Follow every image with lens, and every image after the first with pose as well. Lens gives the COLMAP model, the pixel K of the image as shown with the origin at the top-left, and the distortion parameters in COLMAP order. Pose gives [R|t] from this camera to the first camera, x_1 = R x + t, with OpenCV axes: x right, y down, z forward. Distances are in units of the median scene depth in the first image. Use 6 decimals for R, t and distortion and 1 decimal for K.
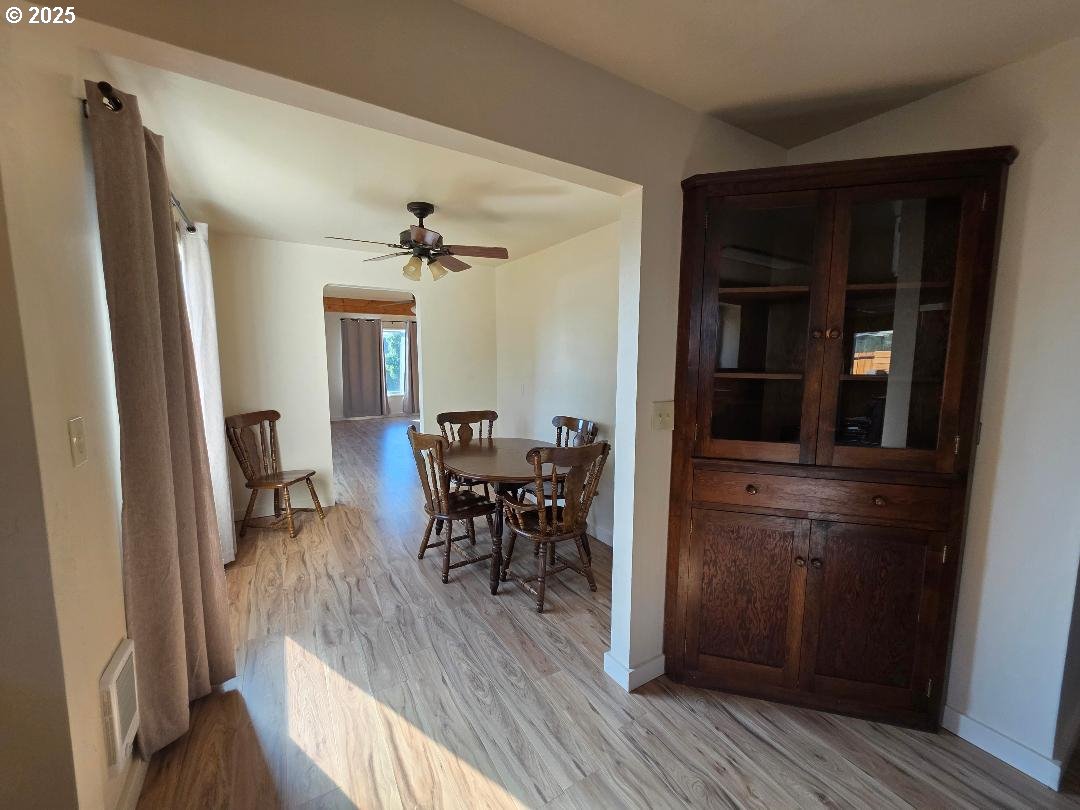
lens RADIAL K [[429.1, 0, 535.5], [0, 429.1, 404.0], [0, 0, 1]] dist [0.004307, -0.000401]
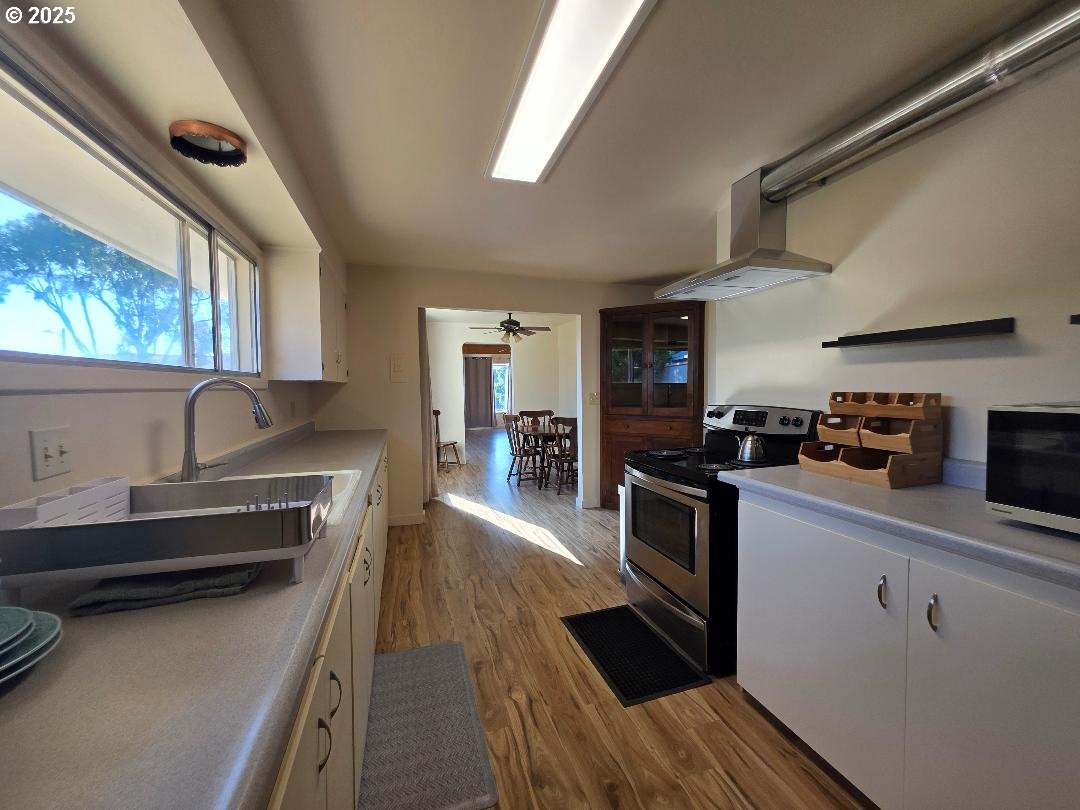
lens RADIAL K [[429.1, 0, 535.6], [0, 429.1, 406.6], [0, 0, 1]] dist [0.004307, -0.000401]
pose [[0.970734, -0.005589, -0.240094, 0.263080], [-0.008904, 0.998204, -0.059235, 0.105384], [0.239994, 0.059639, 0.968941, -0.723393]]
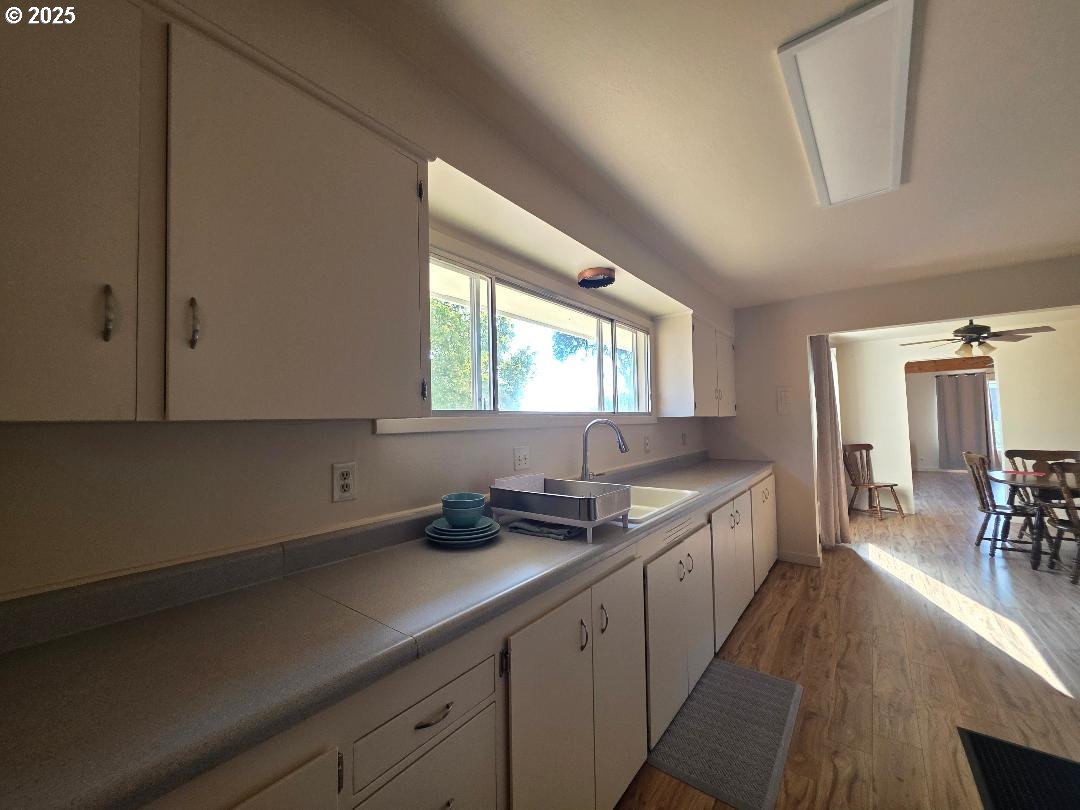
lens RADIAL K [[429.1, 0, 543.6], [0, 429.1, 406.8], [0, 0, 1]] dist [0.004307, -0.000401]
pose [[0.370144, -0.050473, -0.927602, 0.436029], [-0.073902, 0.993759, -0.083562, 0.098714], [0.926030, 0.099481, 0.364104, -0.719142]]
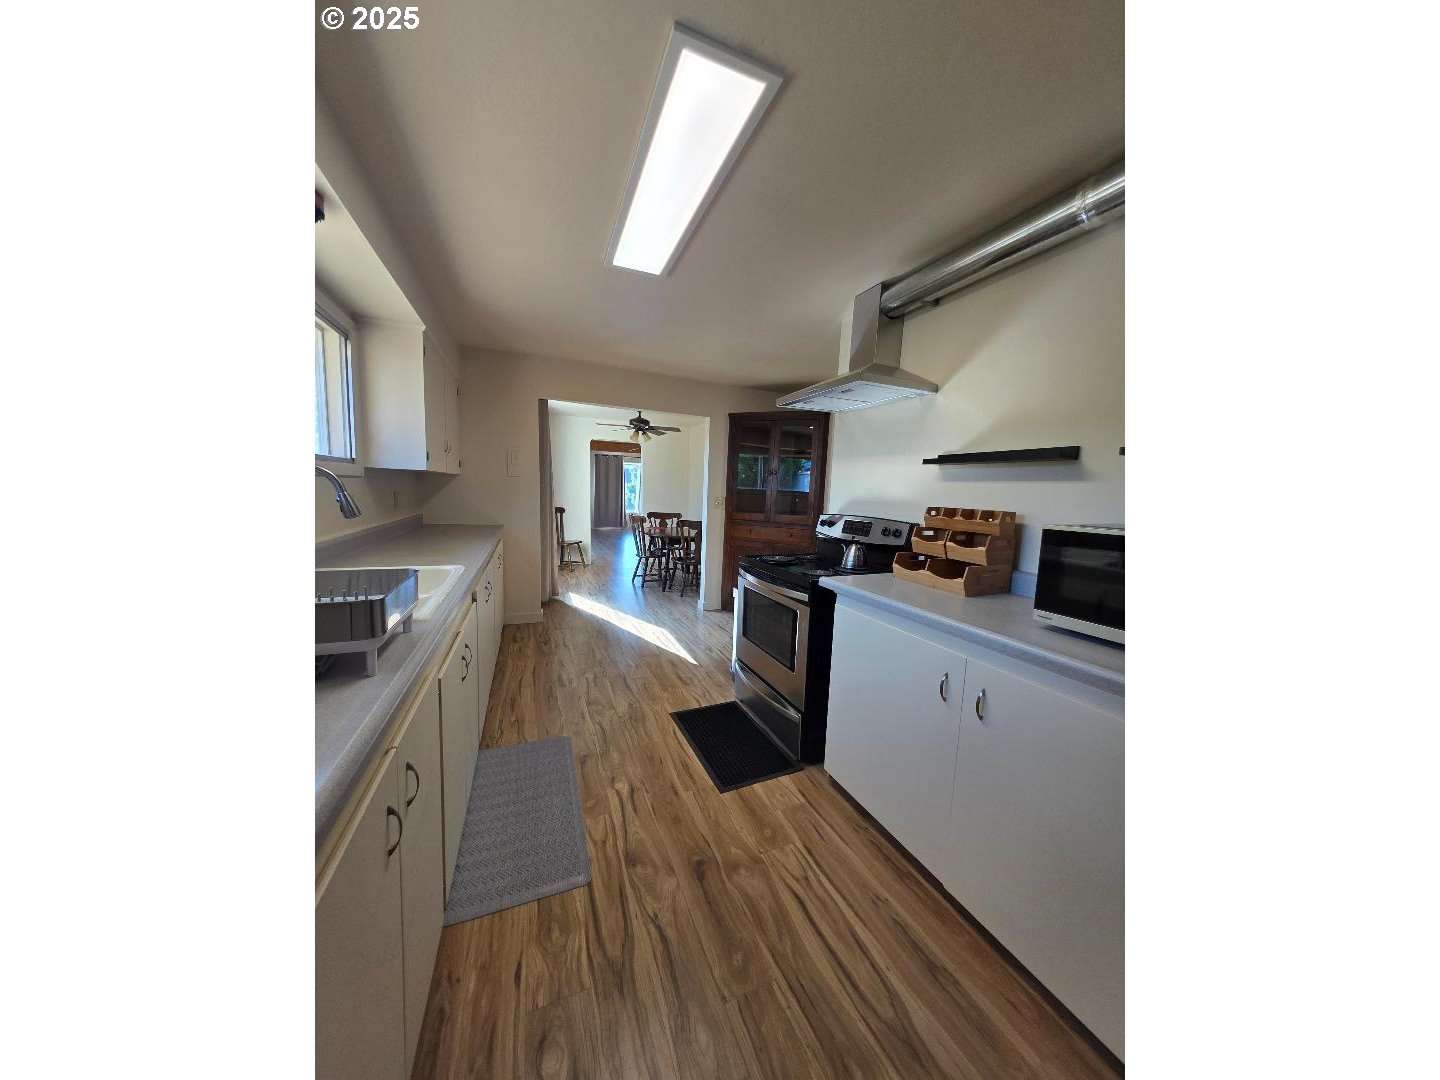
lens RADIAL K [[430.7, 0, 713.8], [0, 430.7, 539.0], [0, 0, 1]] dist [0.004158, 0.000055]
pose [[0.989284, 0.046483, -0.138404, 0.289730], [-0.046082, 0.998919, 0.006099, 0.105354], [0.138538, 0.000345, 0.990357, -0.725297]]
